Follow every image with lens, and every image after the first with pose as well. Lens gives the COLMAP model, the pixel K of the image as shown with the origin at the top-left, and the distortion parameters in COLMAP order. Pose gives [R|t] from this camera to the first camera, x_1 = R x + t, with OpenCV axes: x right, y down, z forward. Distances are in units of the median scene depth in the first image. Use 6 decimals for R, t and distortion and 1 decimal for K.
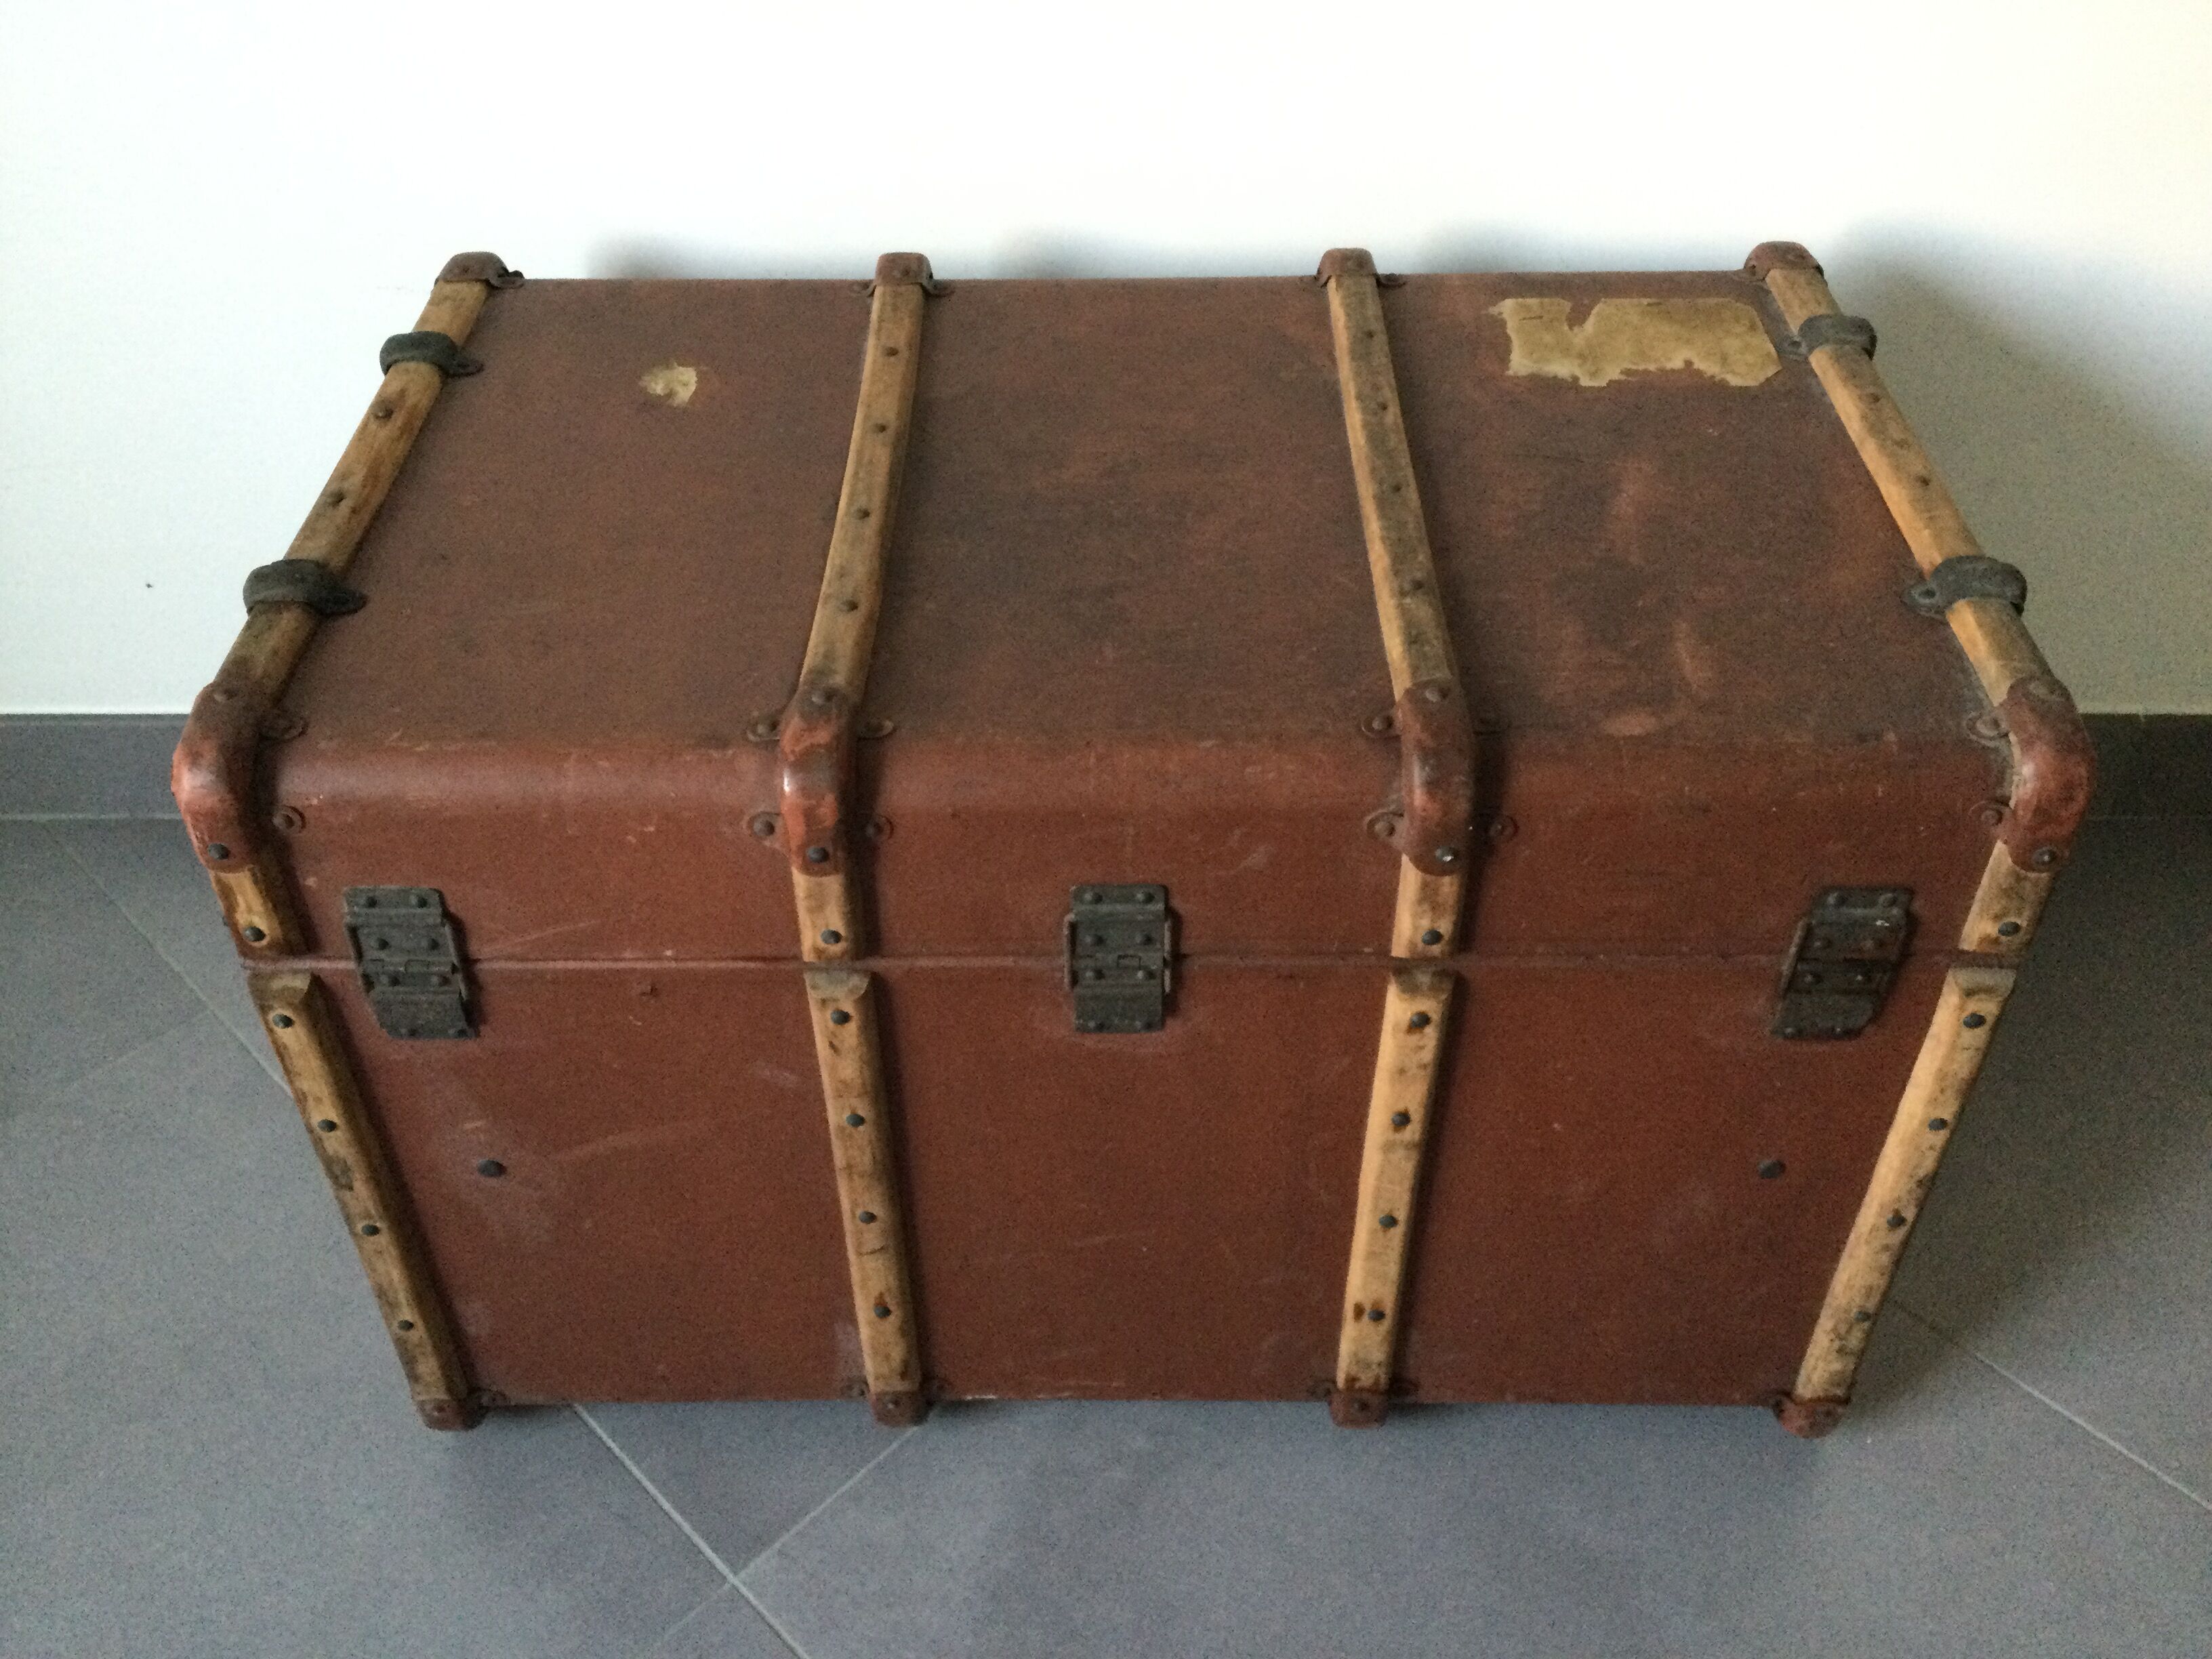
lens RADIAL K [[1999.9, 0, 1111.1], [0, 1999.9, 779.9], [0, 0, 1]] dist [0.100555, -0.155213]
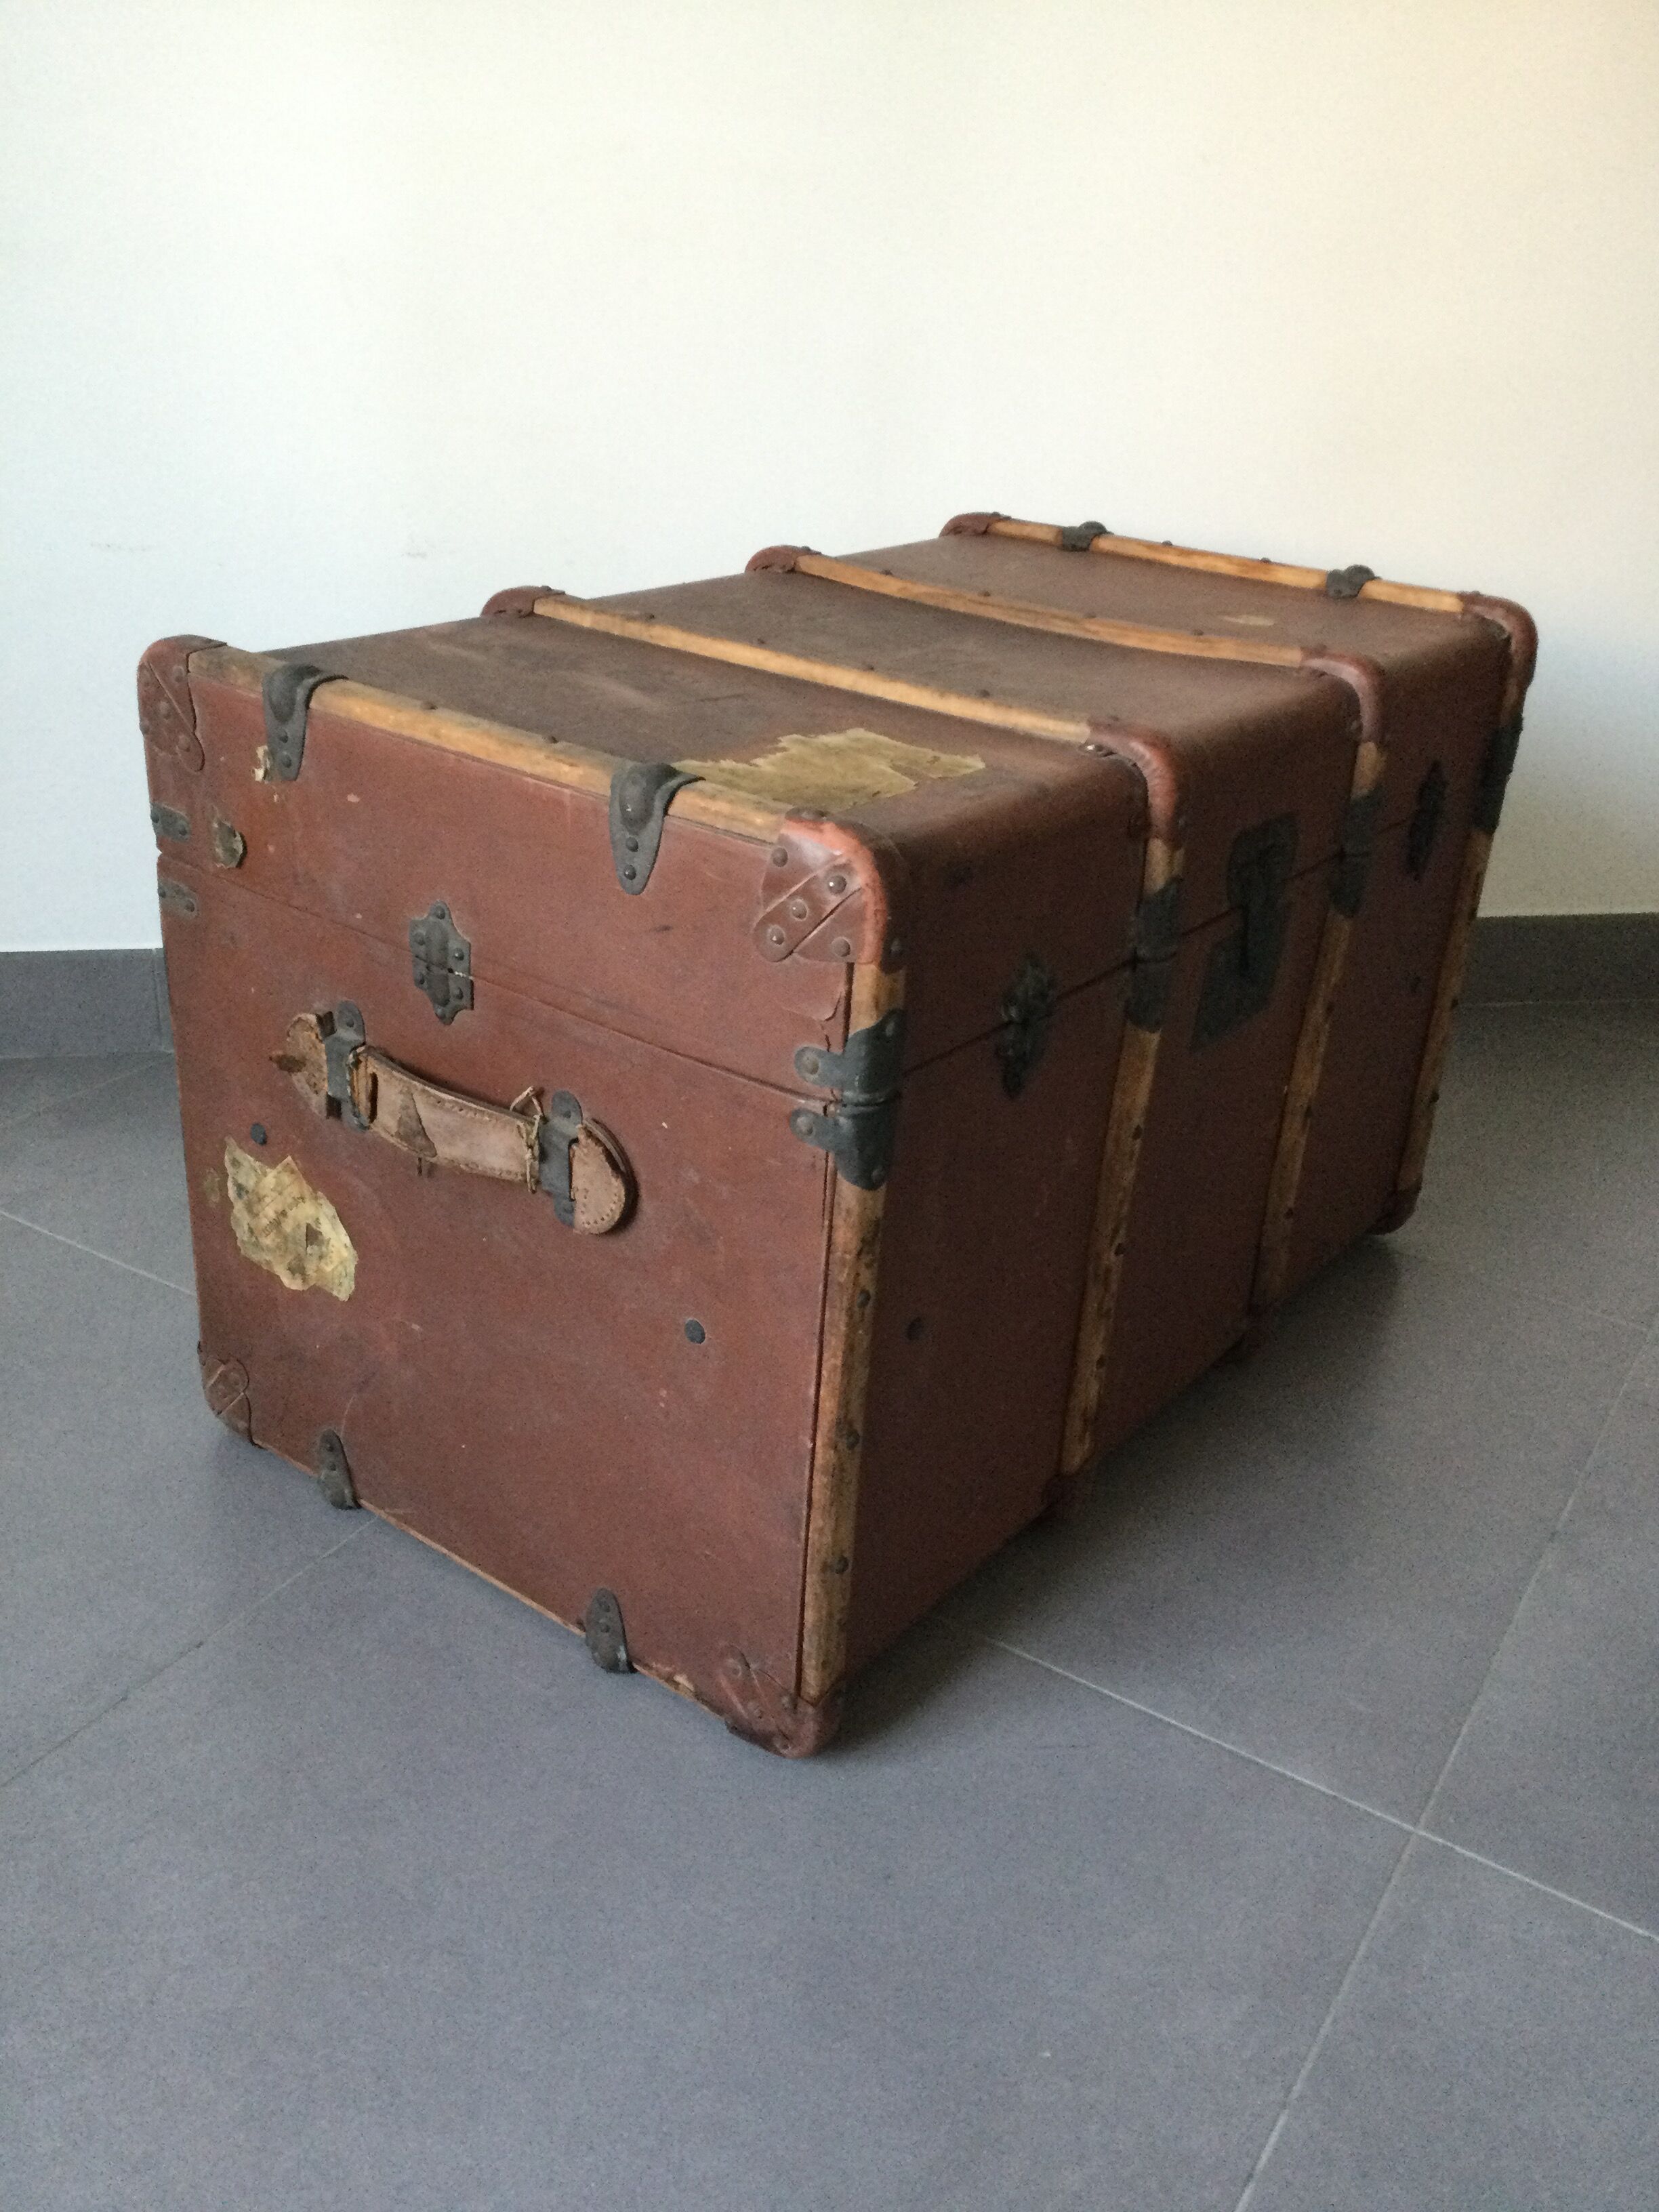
lens RADIAL K [[1999.9, 0, 830.6], [0, 1999.9, 1108.4], [0, 0, 1]] dist [0.100555, -0.155213]
pose [[-0.591764, 0.318756, -0.740412, 1.083129], [-0.564992, 0.491135, 0.663001, -0.824739], [0.574978, 0.810667, -0.110541, 1.389103]]
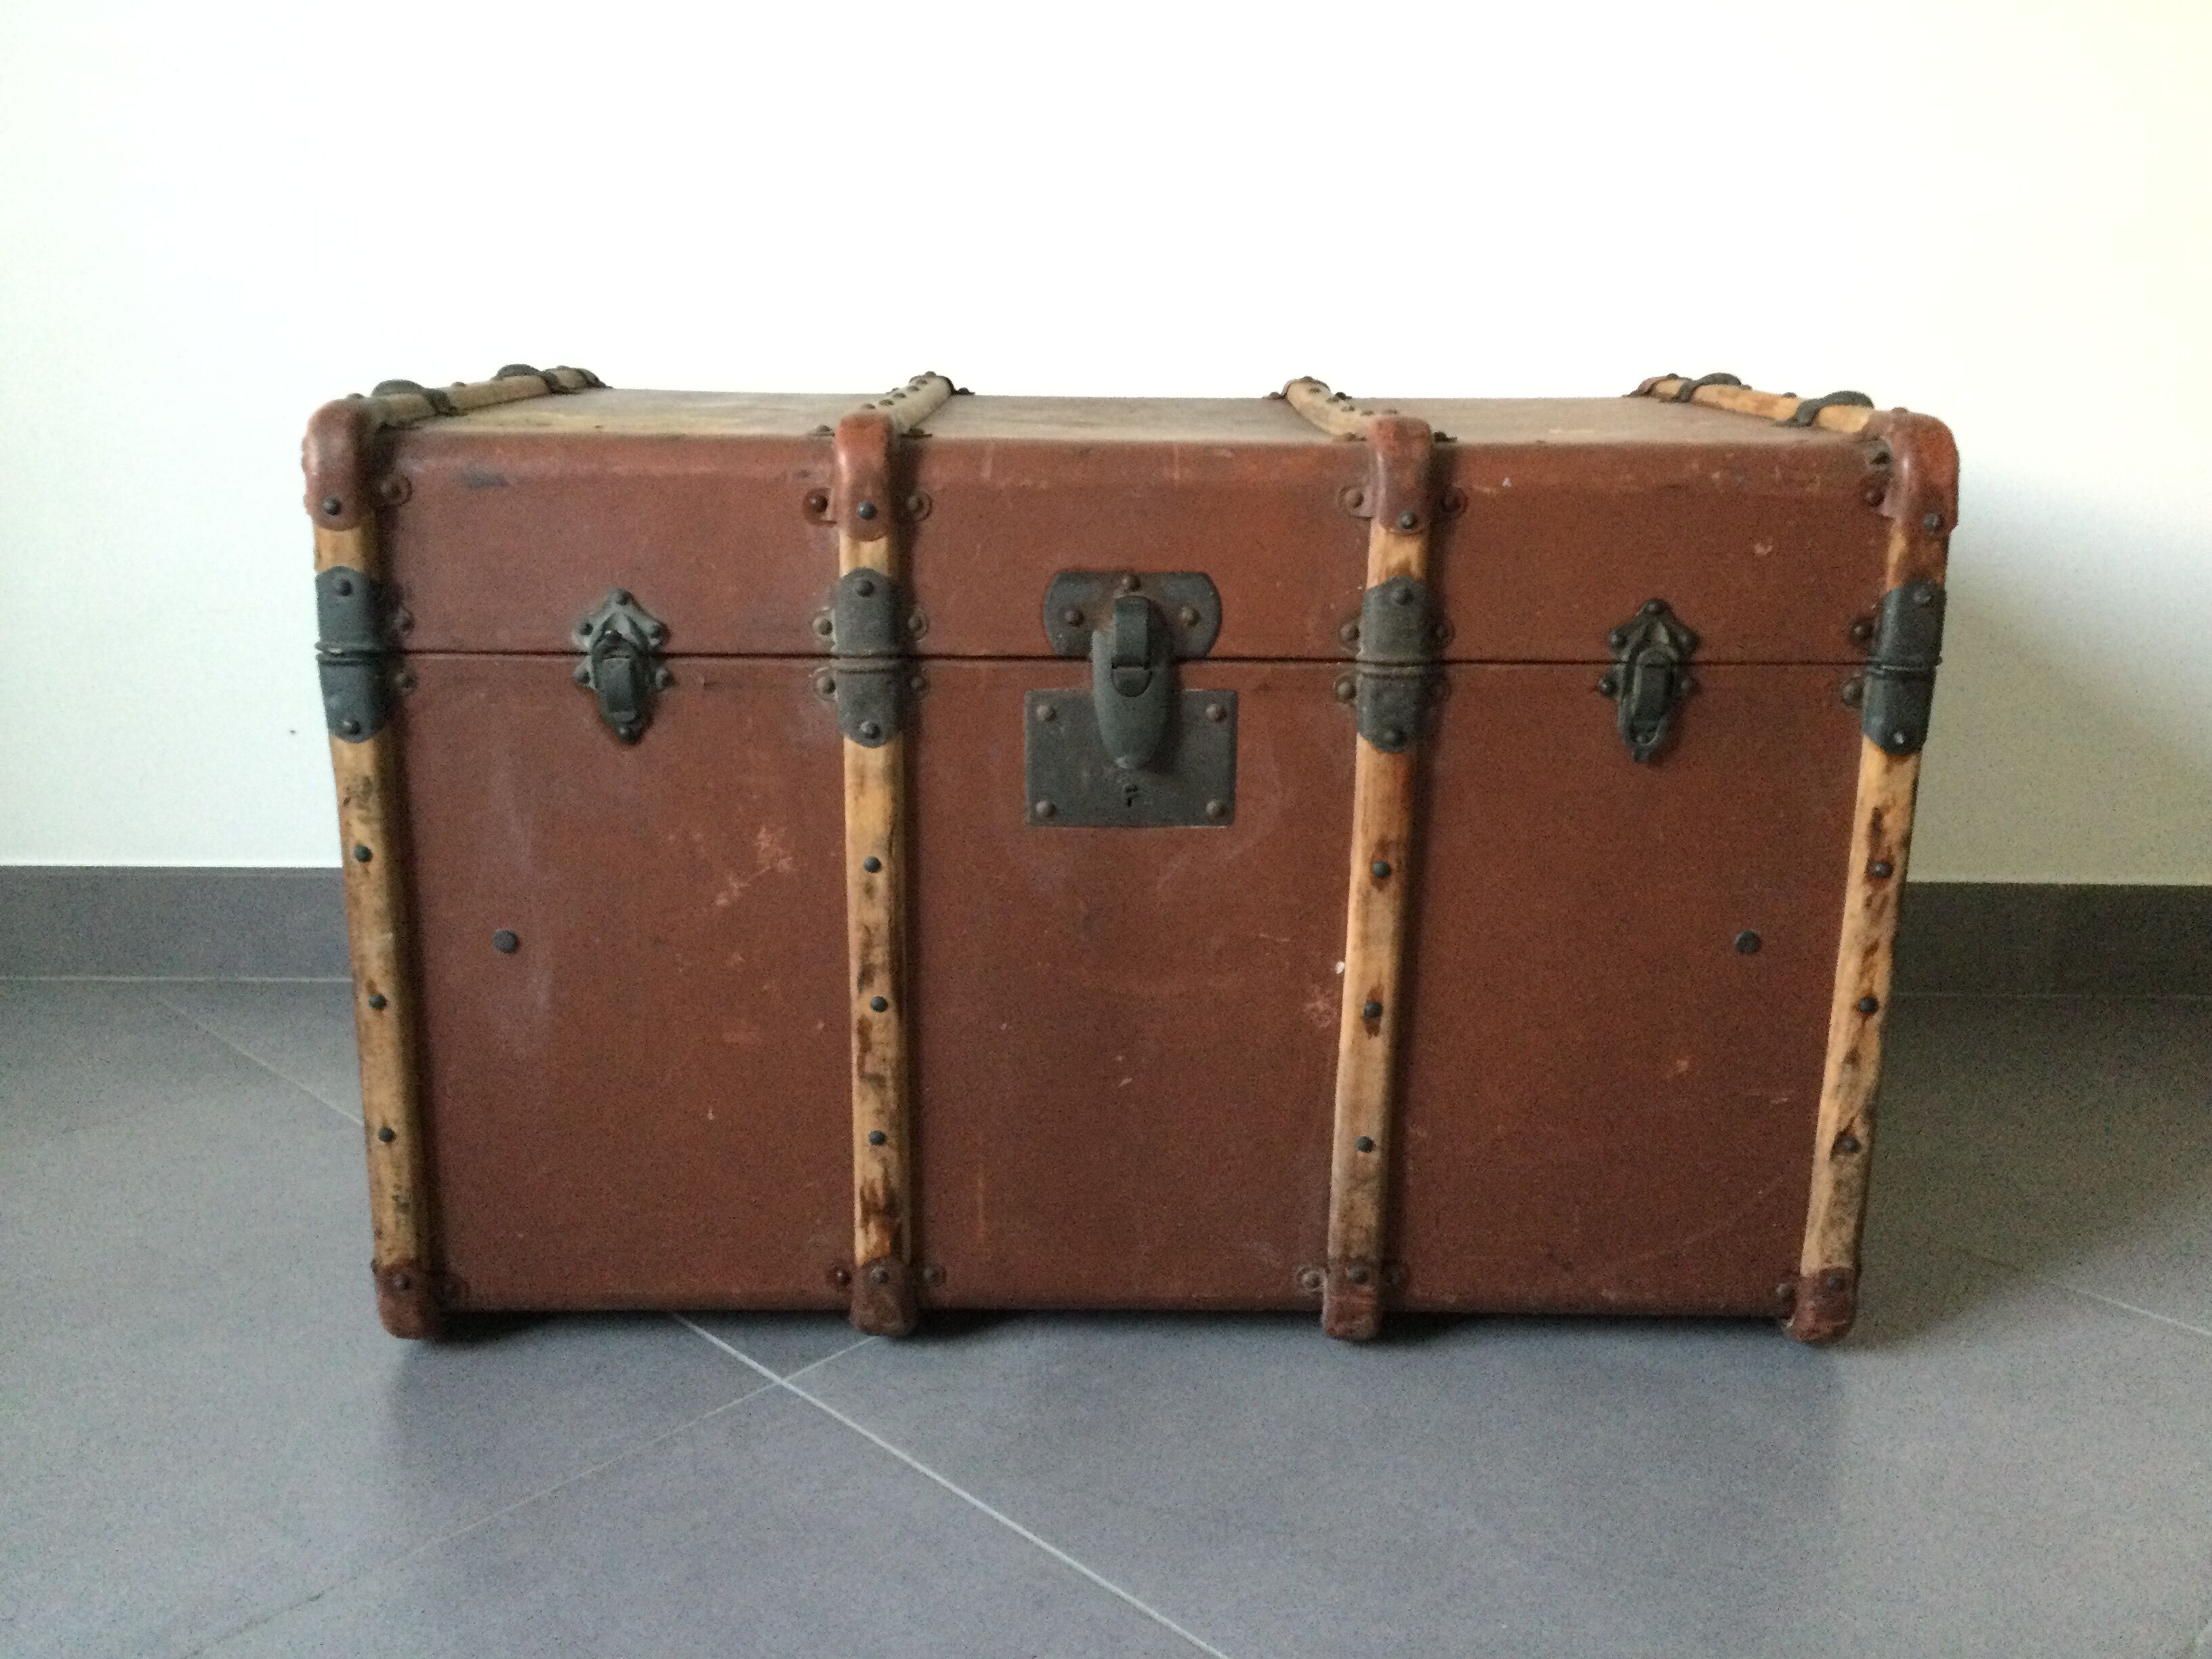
lens RADIAL K [[1999.9, 0, 1095.3], [0, 1999.9, 844.4], [0, 0, 1]] dist [0.100555, -0.155213]
pose [[-0.999961, 0.000486, -0.008849, 0.037100], [-0.007020, 0.566070, 0.824327, -1.027491], [0.005410, 0.824357, -0.566045, 1.956487]]
